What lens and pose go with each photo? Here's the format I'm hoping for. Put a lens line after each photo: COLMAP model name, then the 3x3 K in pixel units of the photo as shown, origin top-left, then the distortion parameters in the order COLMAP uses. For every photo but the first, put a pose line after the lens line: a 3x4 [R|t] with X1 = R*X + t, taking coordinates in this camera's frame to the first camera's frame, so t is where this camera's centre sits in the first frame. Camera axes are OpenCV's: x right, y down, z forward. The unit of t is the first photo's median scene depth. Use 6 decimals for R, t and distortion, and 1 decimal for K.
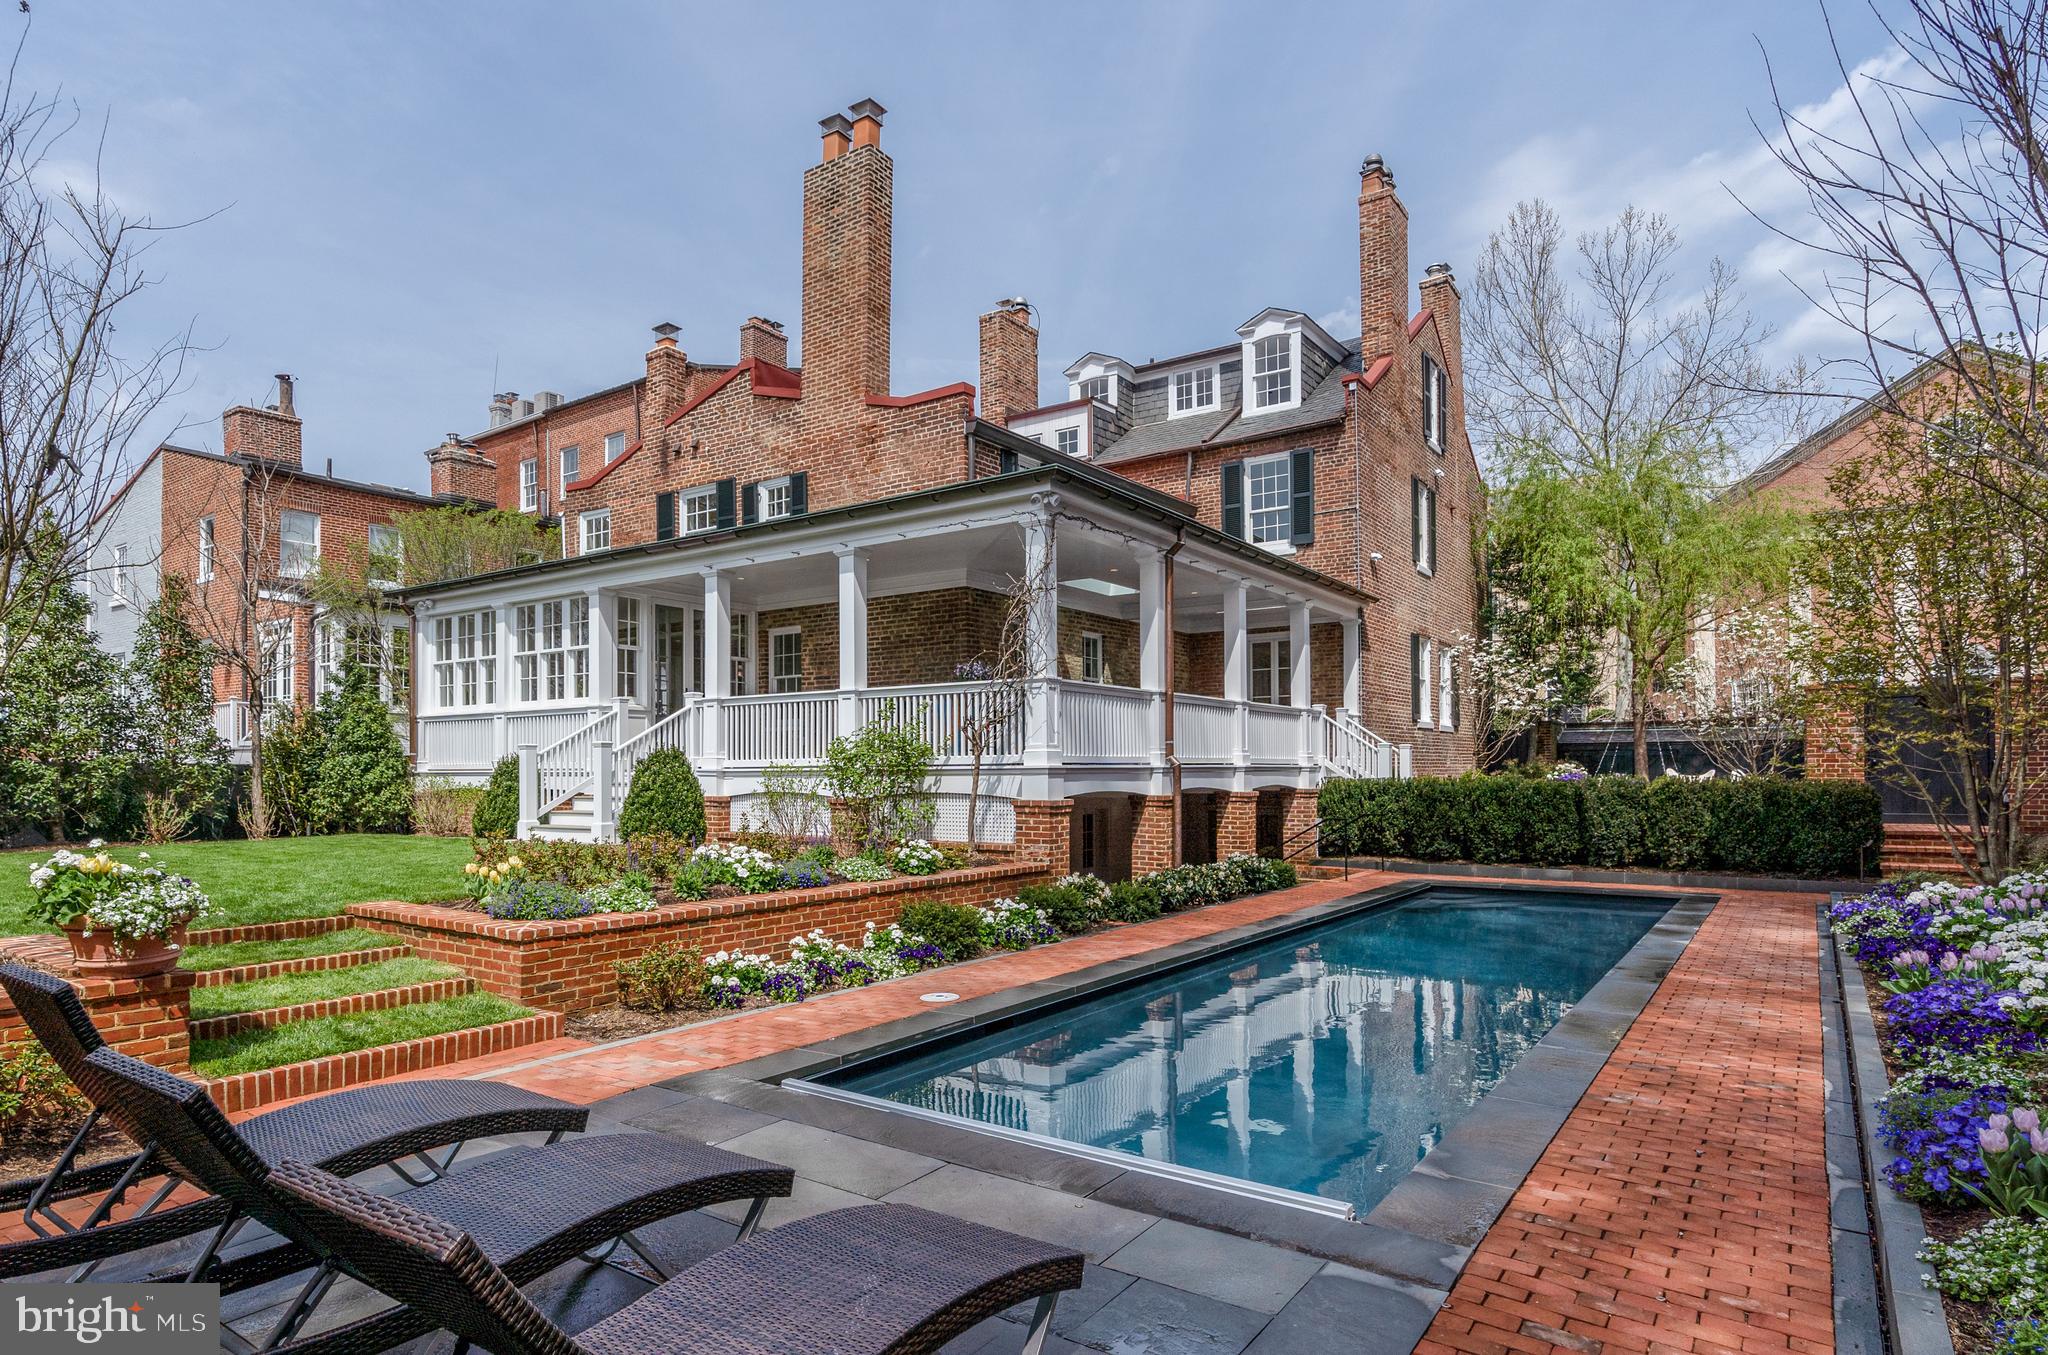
lens RADIAL K [[1129.9, 0, 993.9], [0, 1129.9, 754.2], [0, 0, 1]] dist [-0.006733, 0.000914]
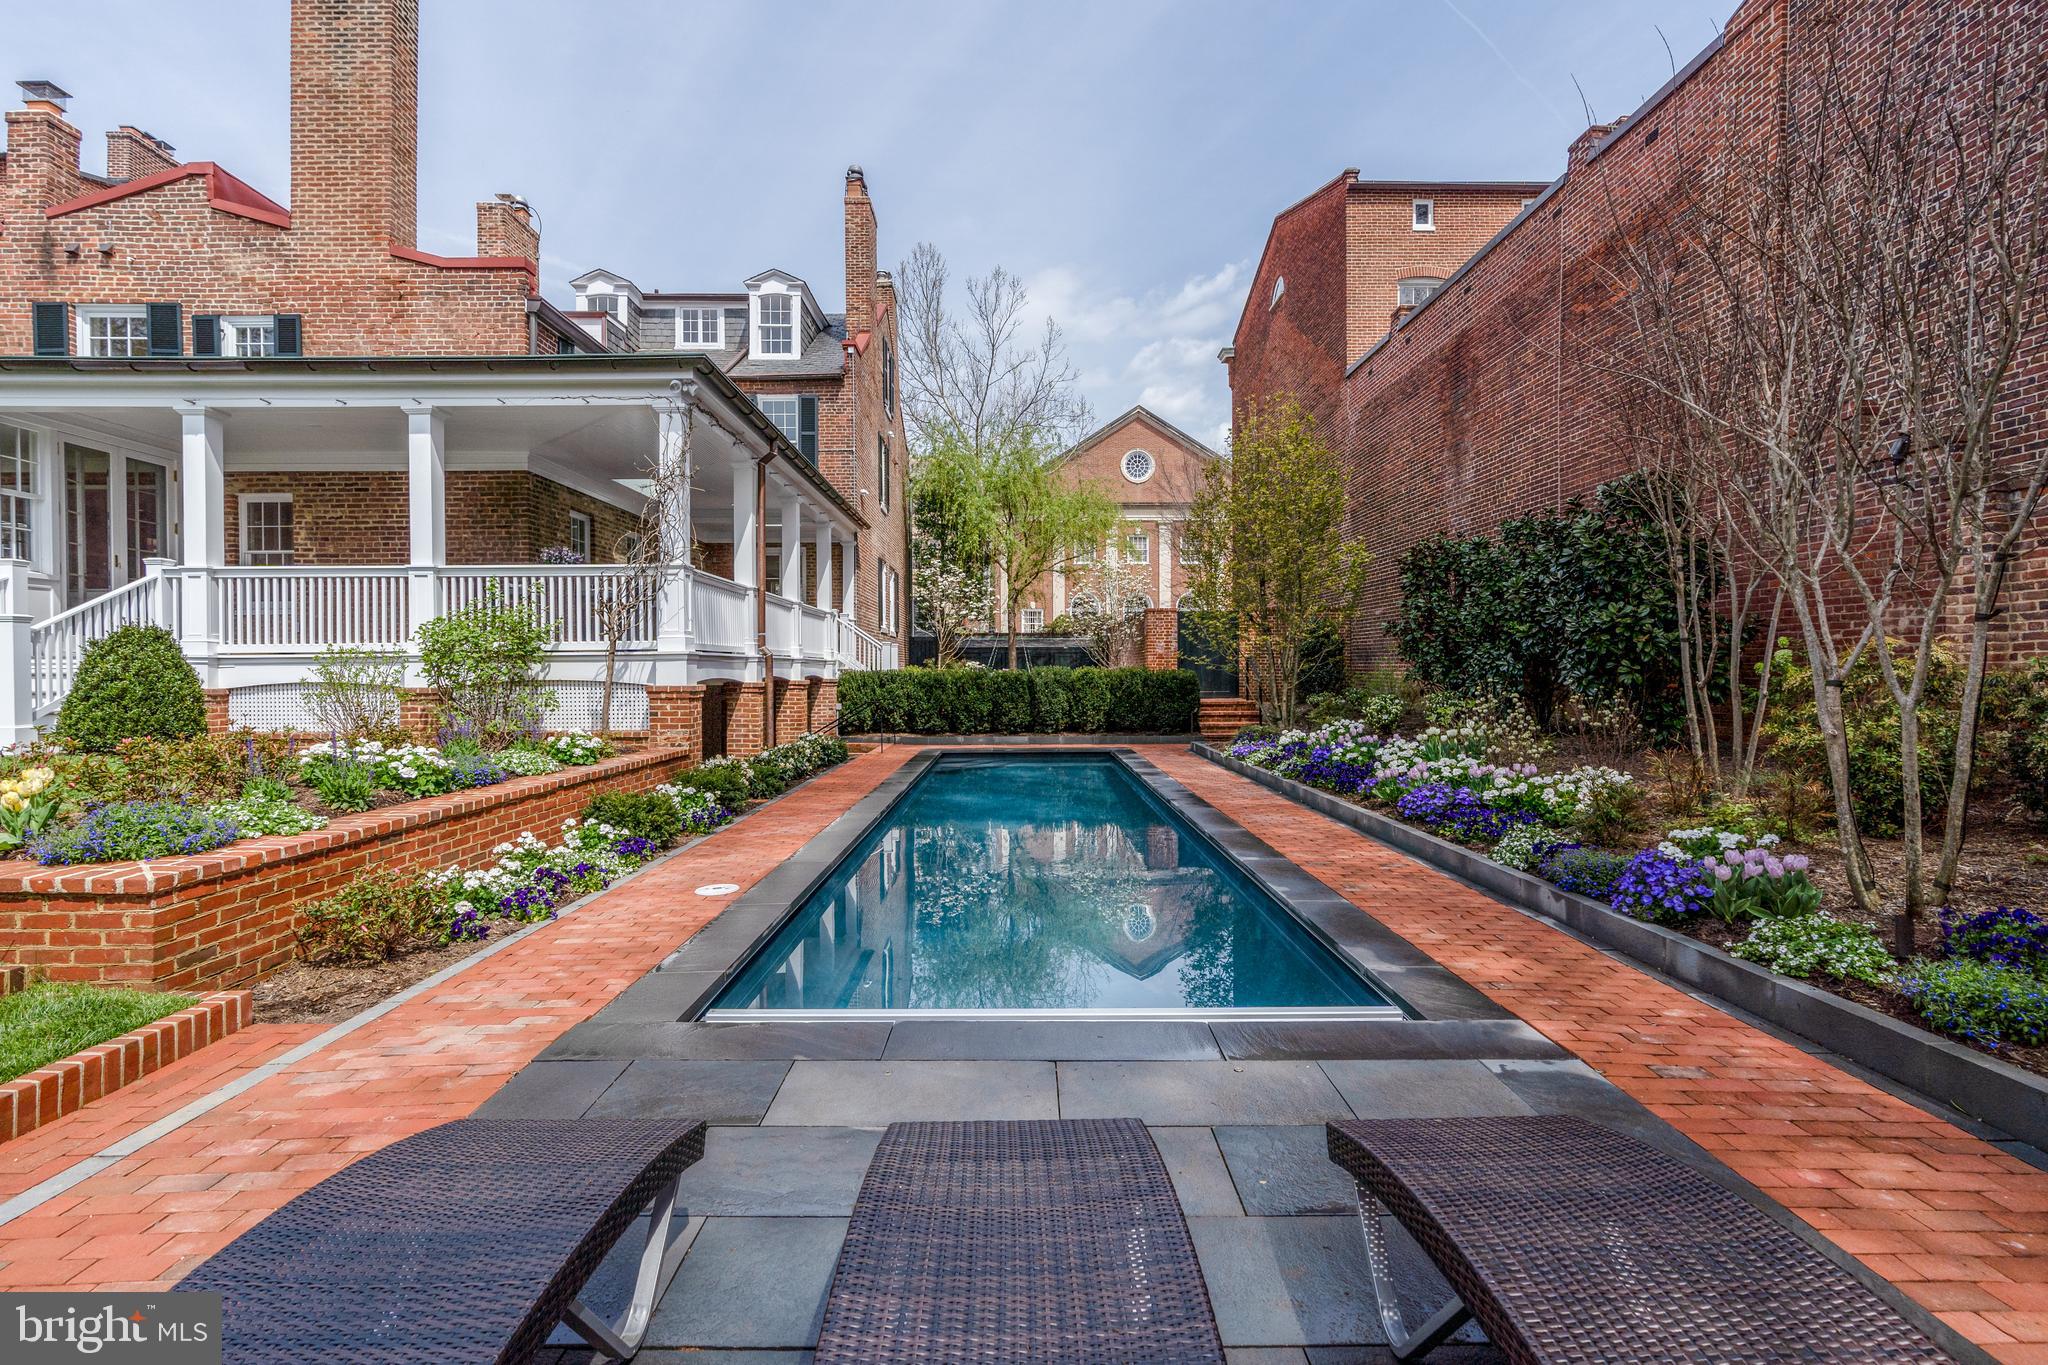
lens RADIAL K [[901.1, 0, 1022.2], [0, 901.1, 674.9], [0, 0, 1]] dist [-0.001333, 0.001534]
pose [[0.810957, -0.004048, 0.585092, -0.136059], [-0.005571, 0.999877, 0.014640, 0.013108], [-0.585079, -0.015132, 0.810835, 0.125689]]
